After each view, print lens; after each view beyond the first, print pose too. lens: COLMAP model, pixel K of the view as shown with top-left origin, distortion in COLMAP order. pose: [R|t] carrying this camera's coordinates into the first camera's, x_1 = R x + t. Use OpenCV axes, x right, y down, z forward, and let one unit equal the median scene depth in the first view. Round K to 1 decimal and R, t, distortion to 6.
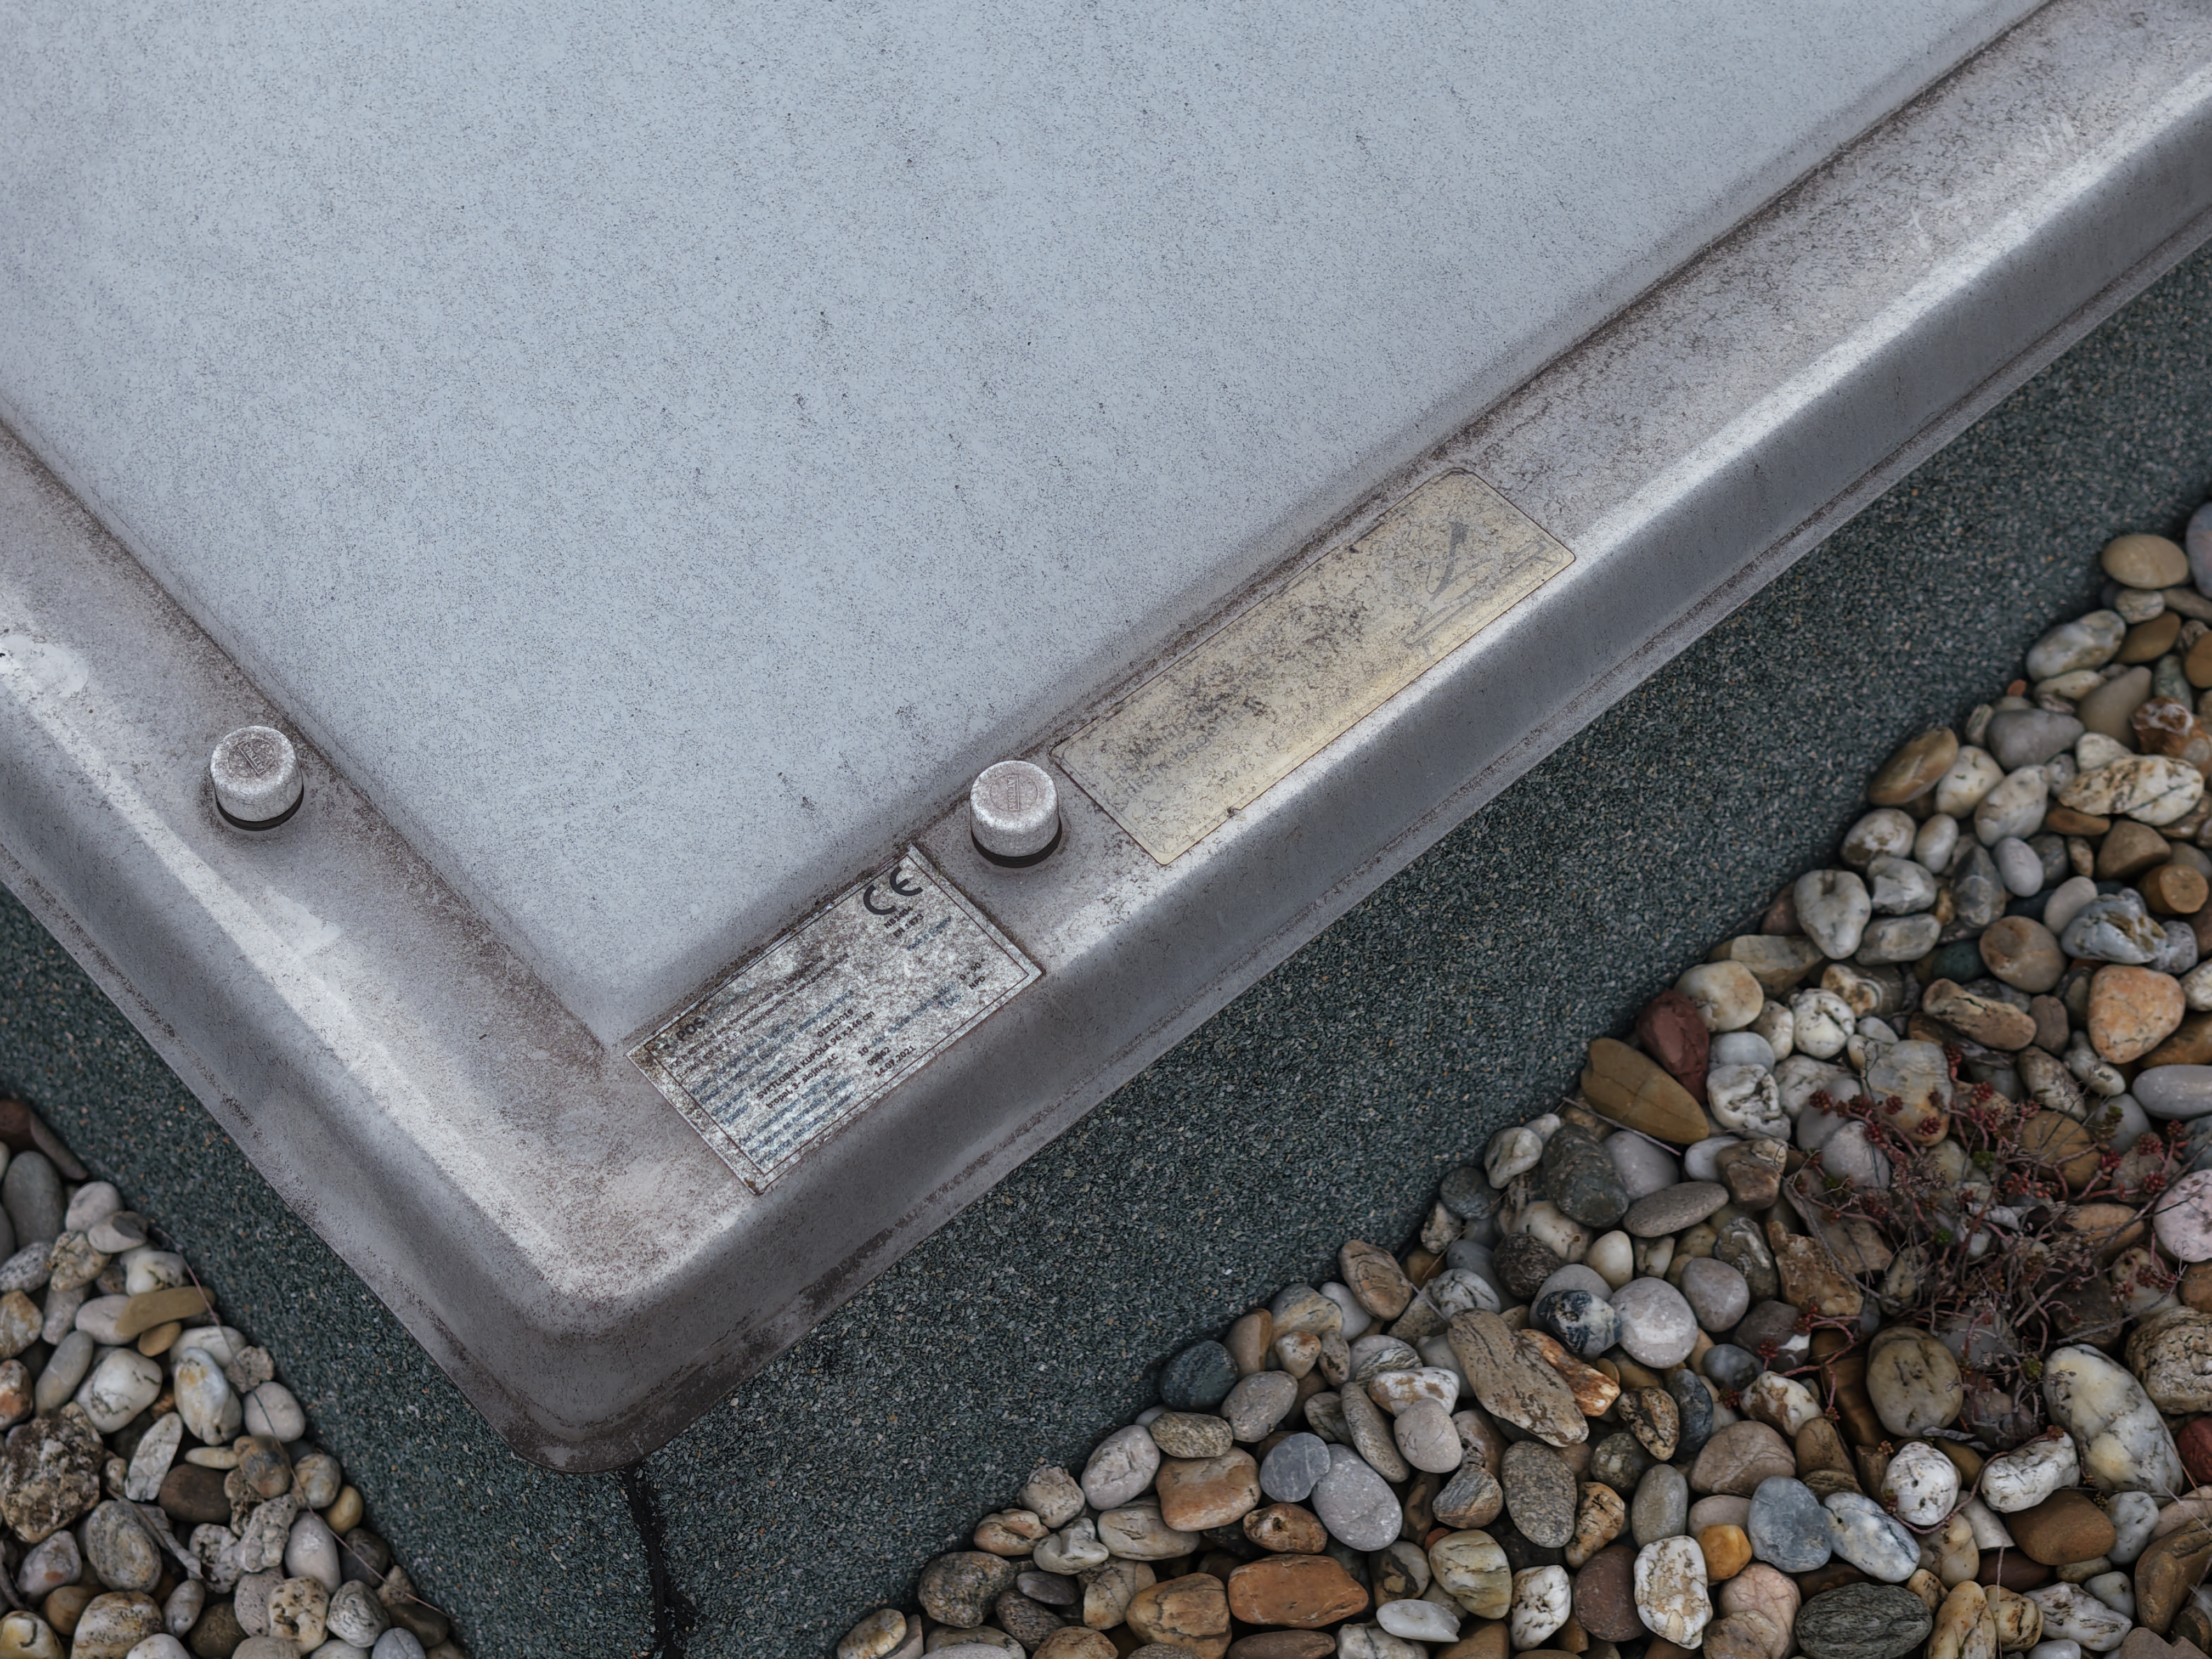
lens RADIAL K [[4719.2, 0, 1106.0], [0, 4719.2, 829.5], [0, 0, 1]] dist [-0.281574, 1.552723]
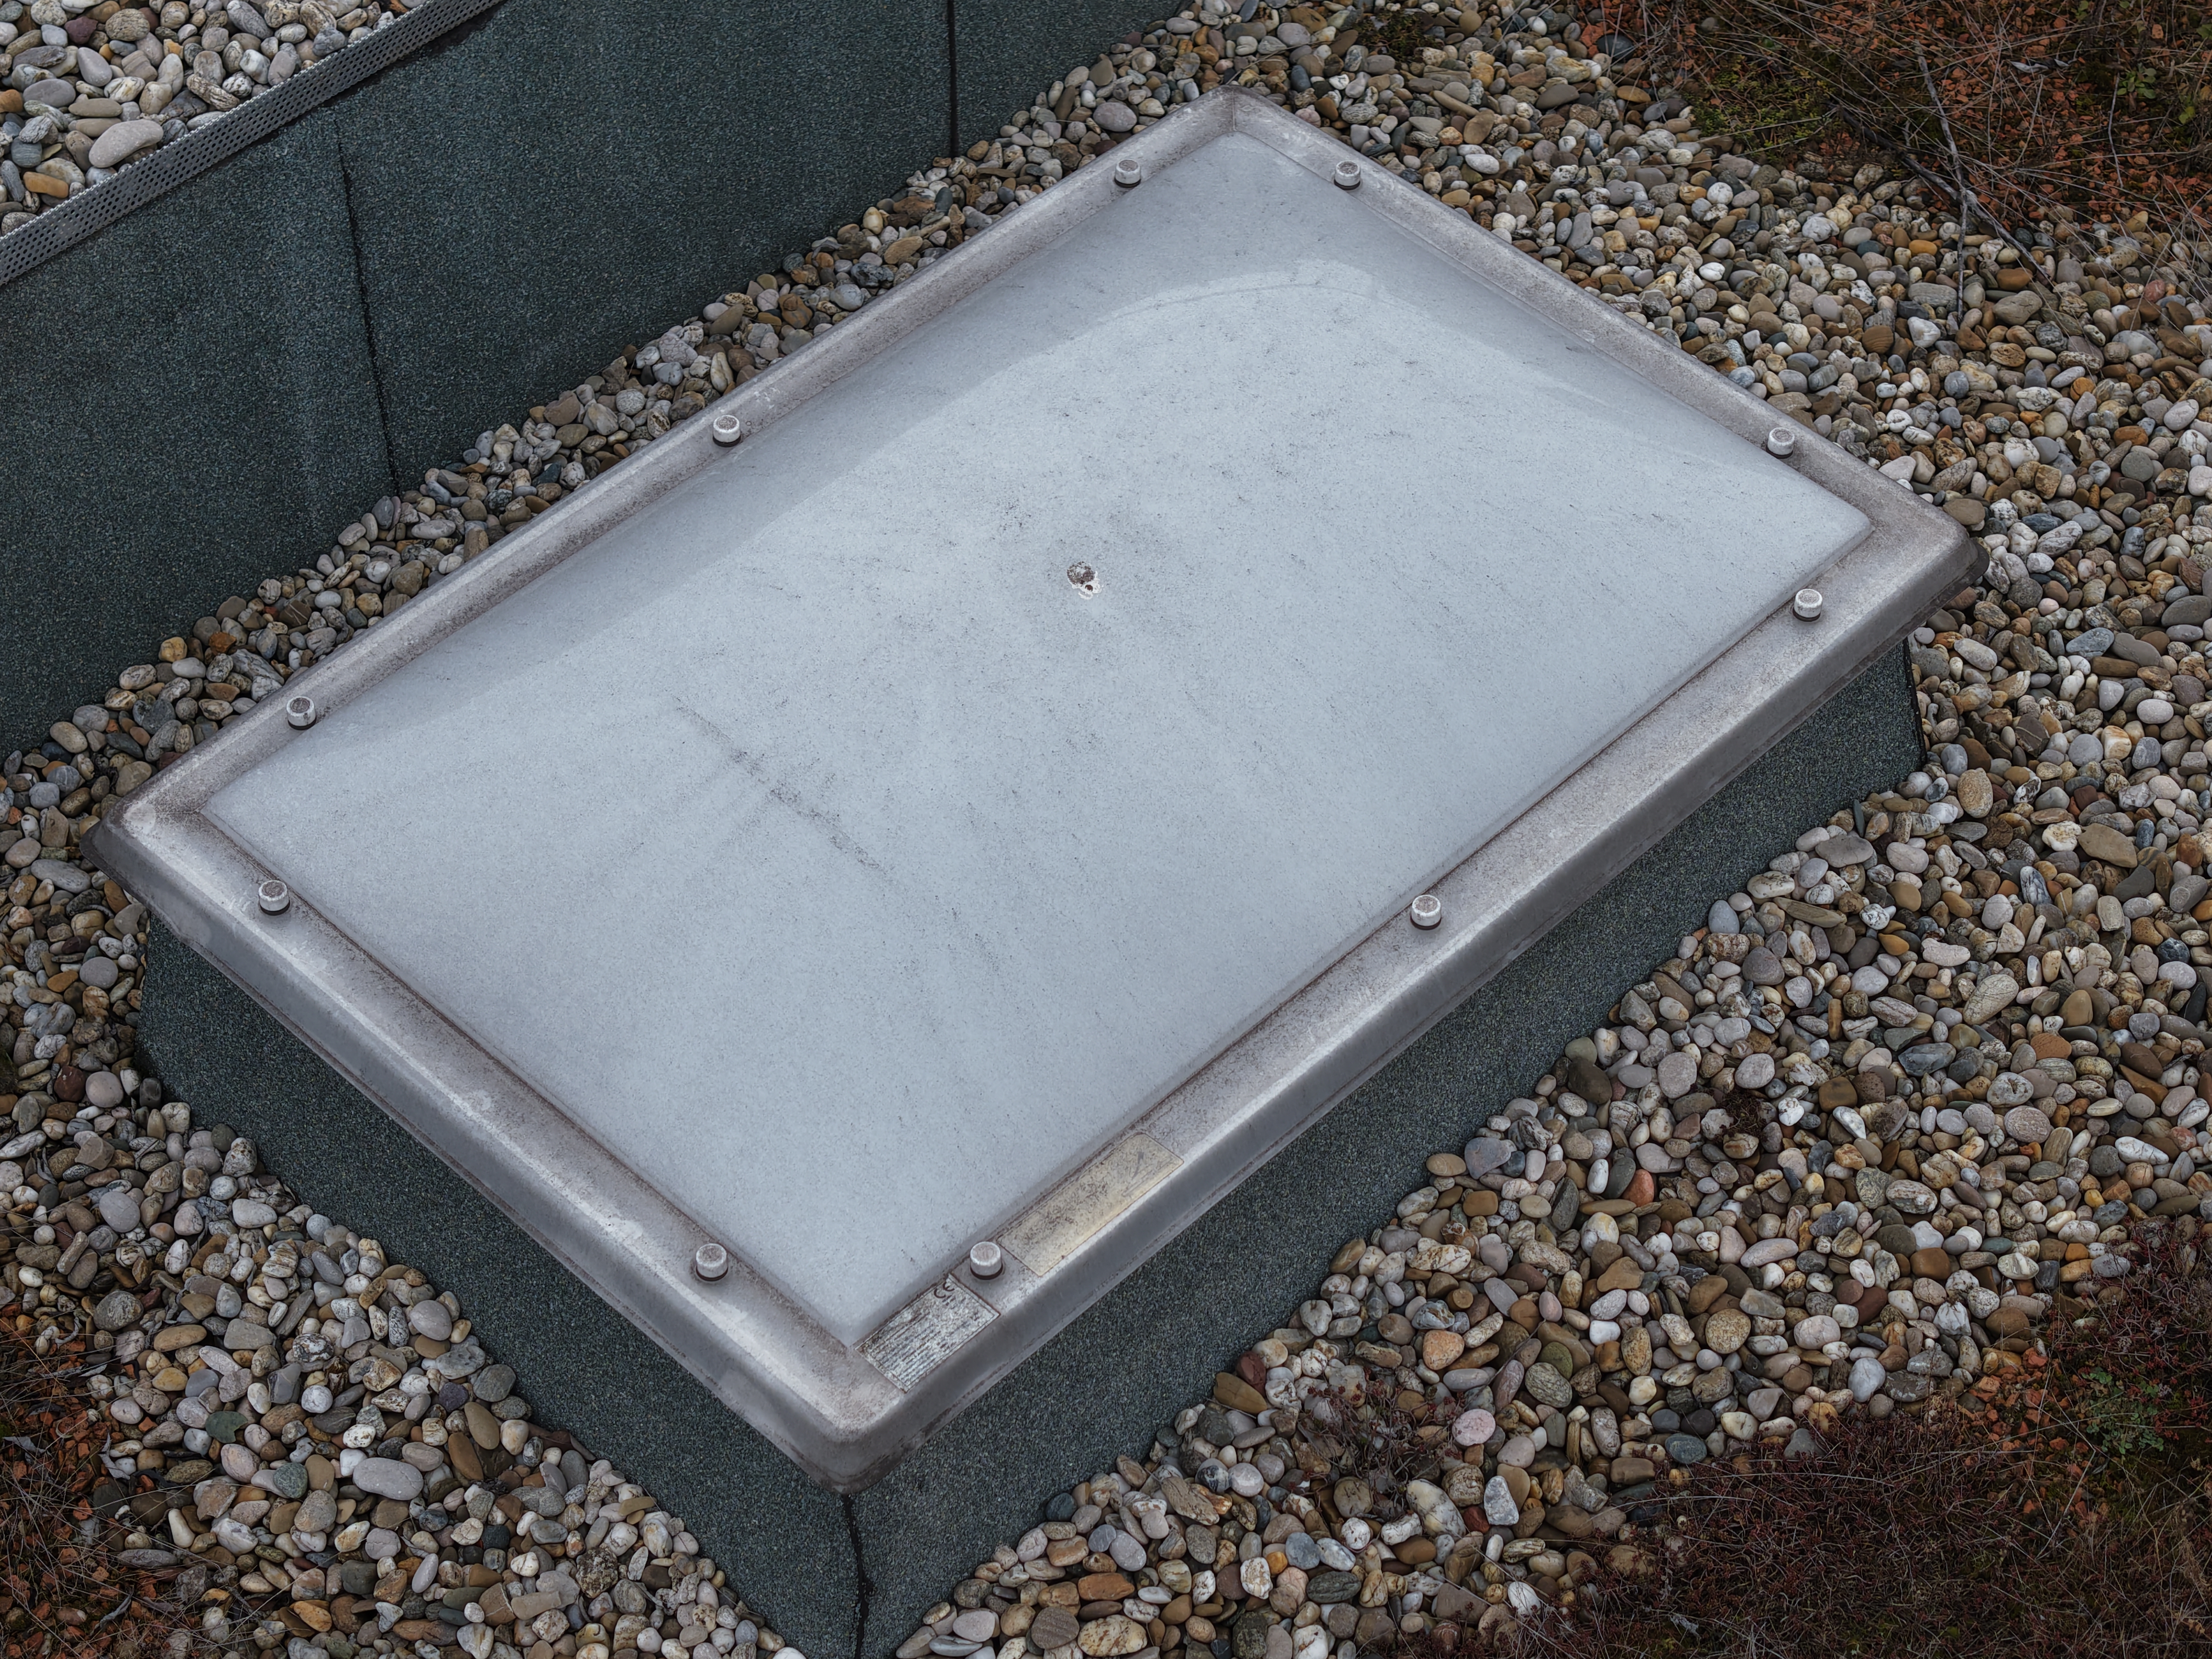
lens RADIAL K [[4719.2, 0, 1106.0], [0, 4719.2, 829.5], [0, 0, 1]] dist [-0.281574, 1.552723]
pose [[0.997699, -0.048513, 0.047356, -0.056823], [0.055692, 0.984809, -0.164466, 0.173552], [-0.038658, 0.166725, 0.985245, -1.501514]]
